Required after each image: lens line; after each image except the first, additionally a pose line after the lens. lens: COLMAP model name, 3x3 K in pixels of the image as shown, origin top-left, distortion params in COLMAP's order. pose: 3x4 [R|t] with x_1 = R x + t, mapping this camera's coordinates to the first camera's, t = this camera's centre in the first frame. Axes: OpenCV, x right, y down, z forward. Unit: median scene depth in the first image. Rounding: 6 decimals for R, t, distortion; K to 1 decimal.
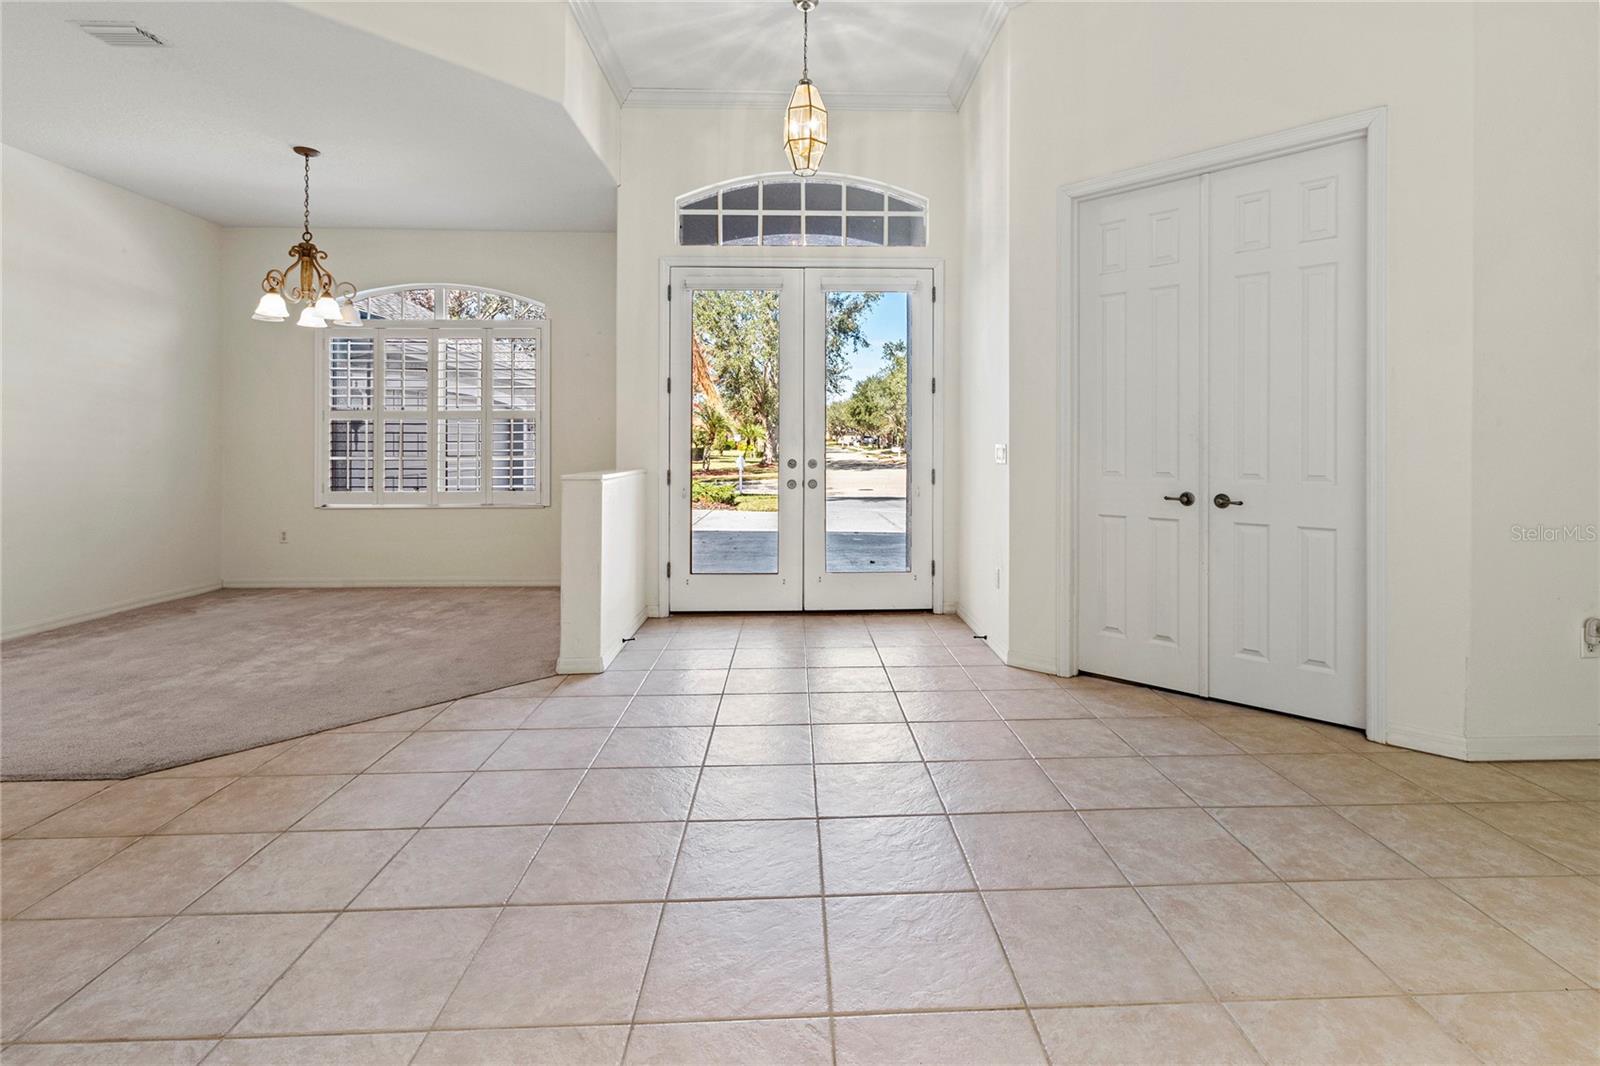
lens RADIAL K [[760.7, 0, 820.8], [0, 760.7, 441.1], [0, 0, 1]] dist [0.002077, -0.000584]
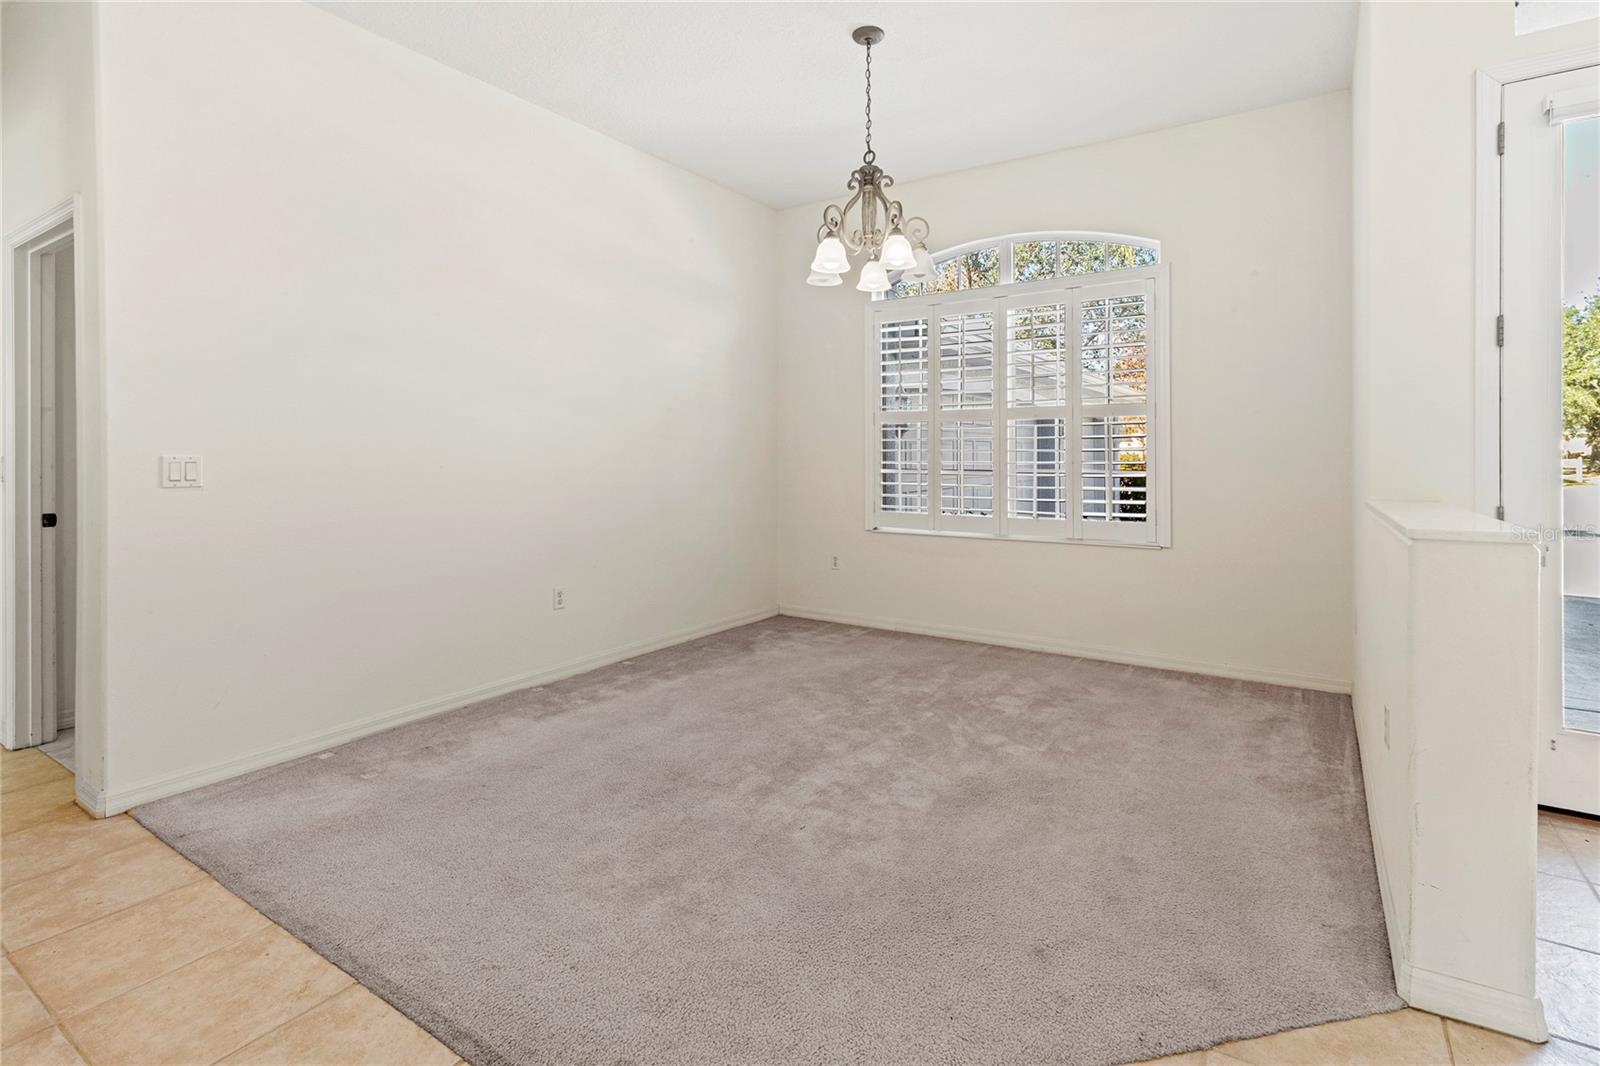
lens RADIAL K [[760.7, 0, 820.8], [0, 760.7, 441.1], [0, 0, 1]] dist [0.002077, -0.000584]
pose [[0.817481, -0.013294, -0.575803, -0.312255], [0.007005, 0.999889, -0.013139, 0.001130], [0.575914, 0.006708, 0.817483, 0.405027]]
